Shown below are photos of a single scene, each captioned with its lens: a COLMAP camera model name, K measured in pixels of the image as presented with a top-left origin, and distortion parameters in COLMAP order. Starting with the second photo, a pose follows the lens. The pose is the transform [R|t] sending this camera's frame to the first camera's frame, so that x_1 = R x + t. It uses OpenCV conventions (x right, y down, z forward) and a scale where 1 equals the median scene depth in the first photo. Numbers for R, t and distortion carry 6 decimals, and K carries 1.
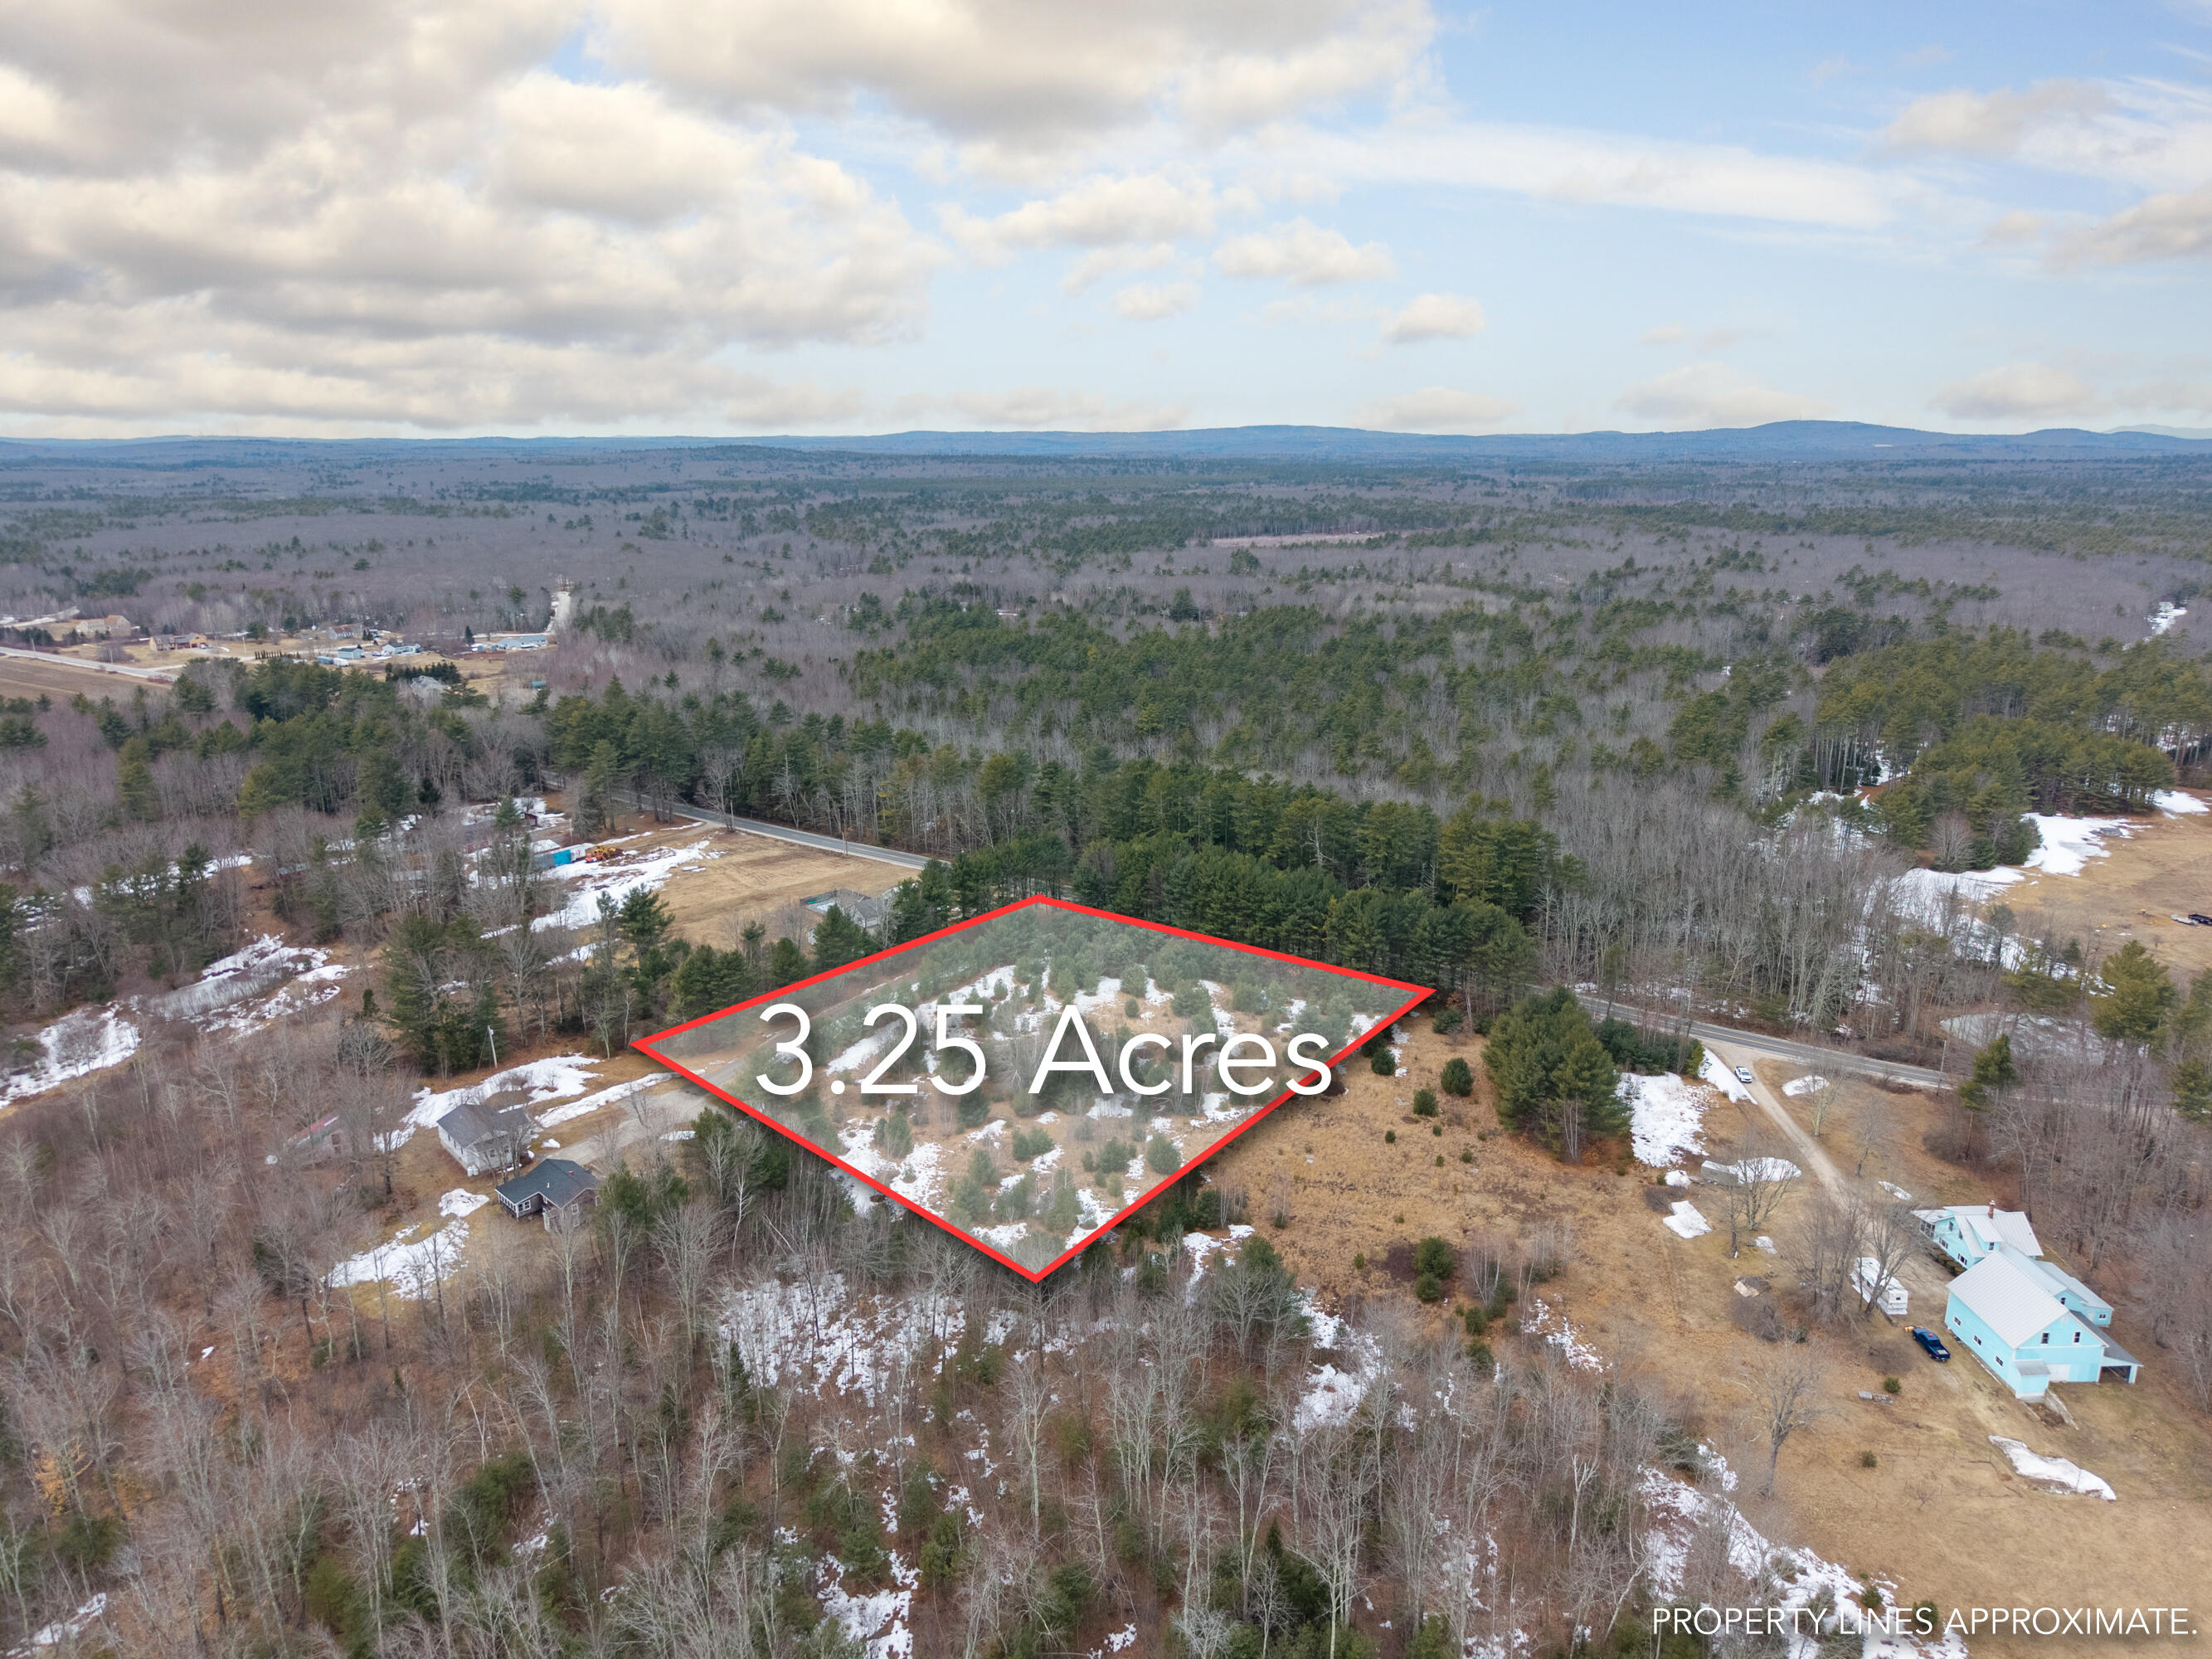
lens RADIAL K [[1487.3, 0, 1100.1], [0, 1487.3, 844.3], [0, 0, 1]] dist [-0.003101, -0.022356]
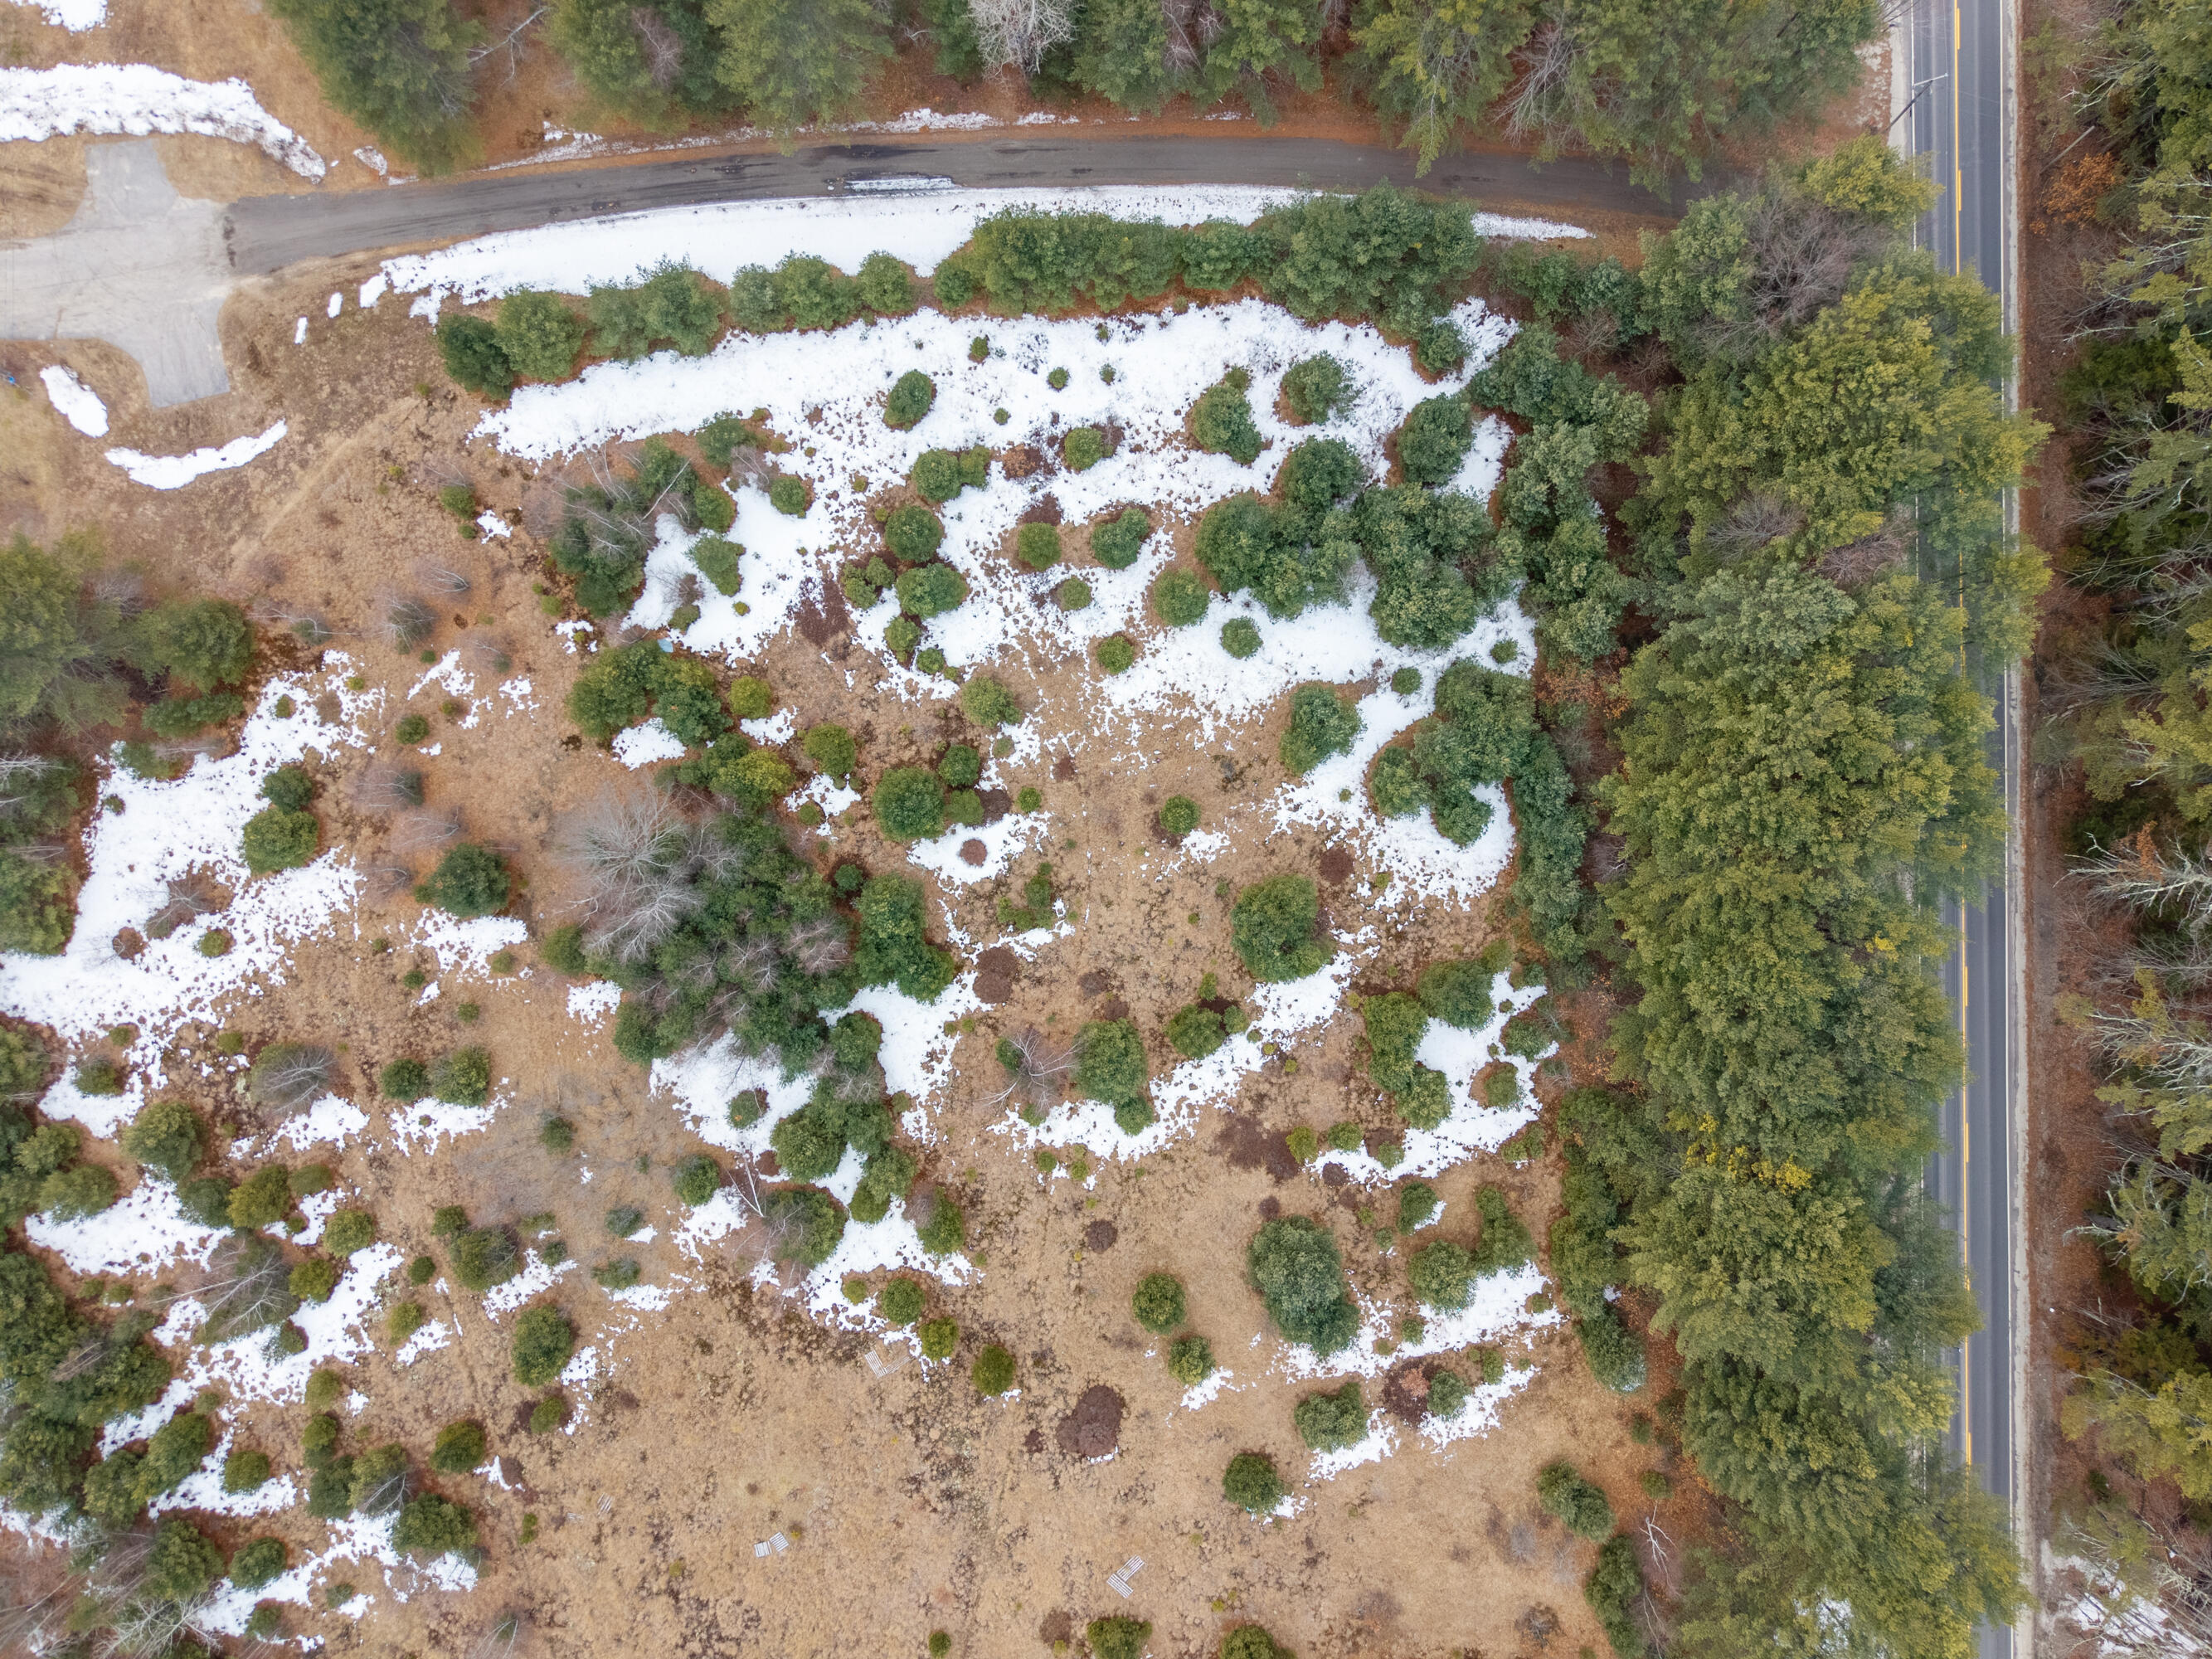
lens RADIAL K [[1487.3, 0, 1100.1], [0, 1487.3, 844.3], [0, 0, 1]] dist [-0.003101, -0.022356]
pose [[0.590787, 0.806577, 0.020095, 0.009569], [-0.244844, 0.155496, 0.957012, -0.321897], [0.768780, -0.570311, 0.289350, 1.089456]]
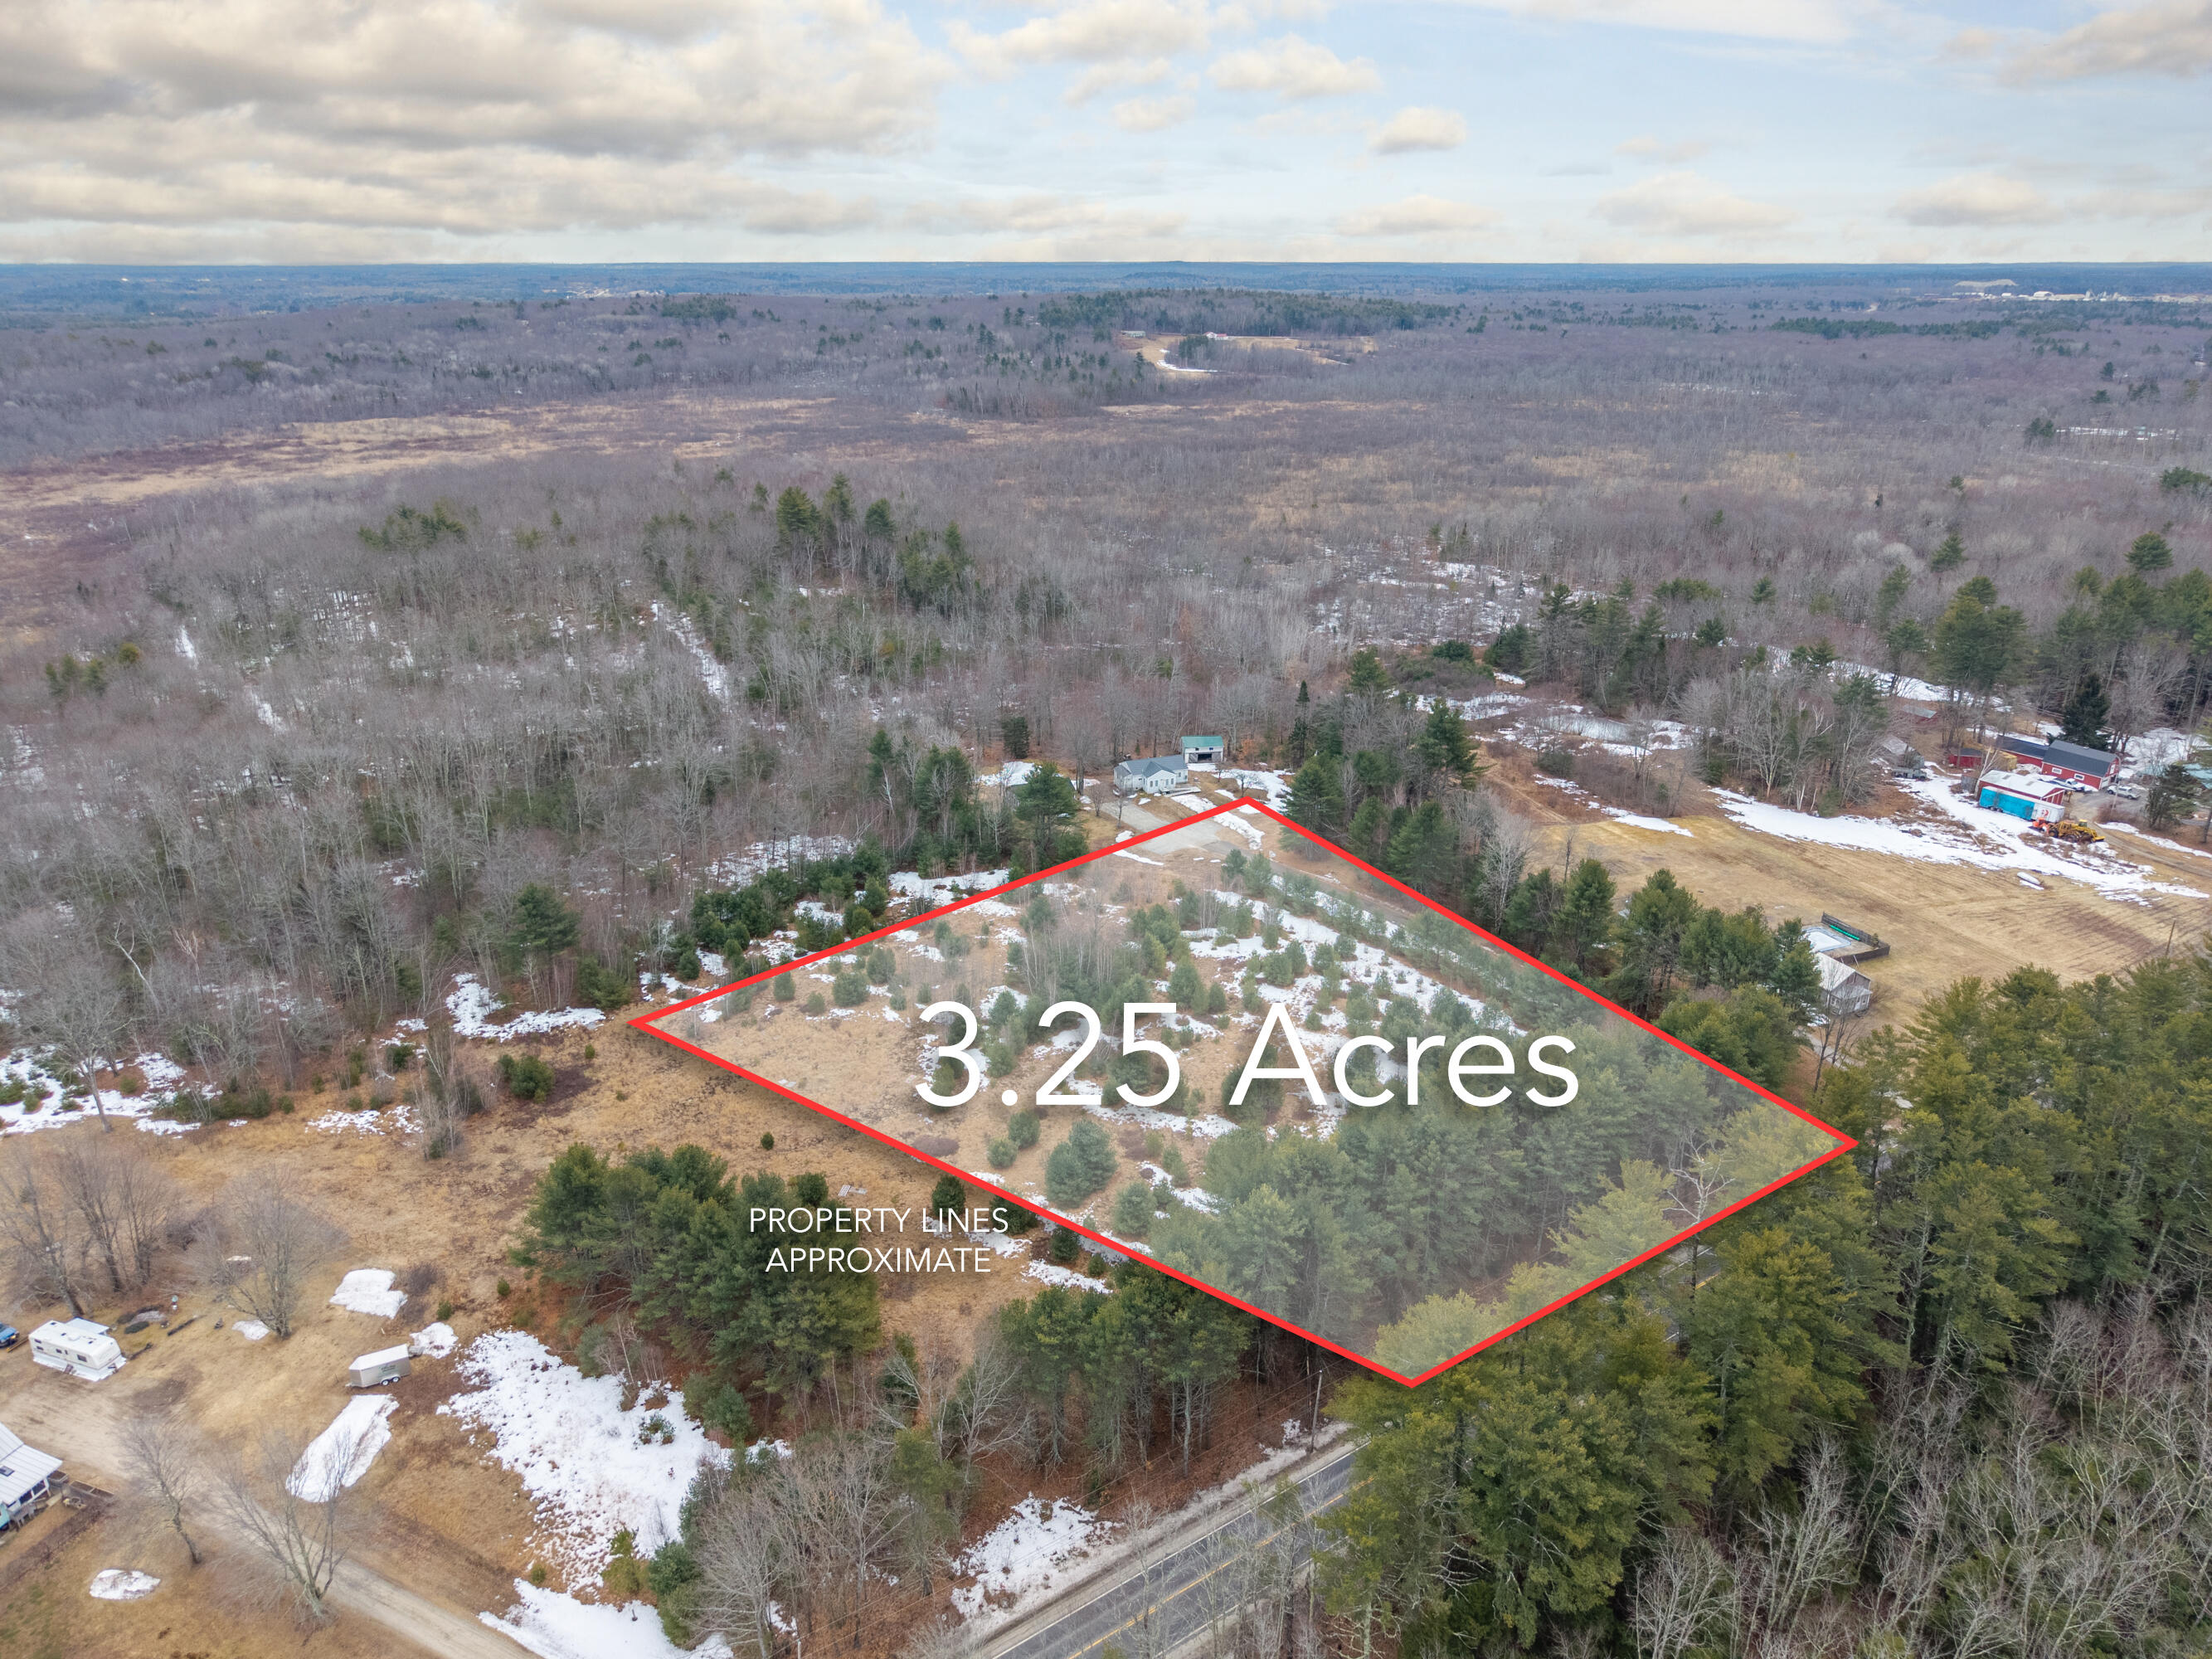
lens RADIAL K [[1502.0, 0, 1106.0], [0, 1502.0, 829.5], [0, 0, 1]] dist [0.034100, -0.039337]
pose [[-0.362716, 0.343114, -0.866435, 0.779170], [-0.249054, 0.860242, 0.444923, -0.343739], [0.898003, 0.377170, -0.226570, 1.321123]]
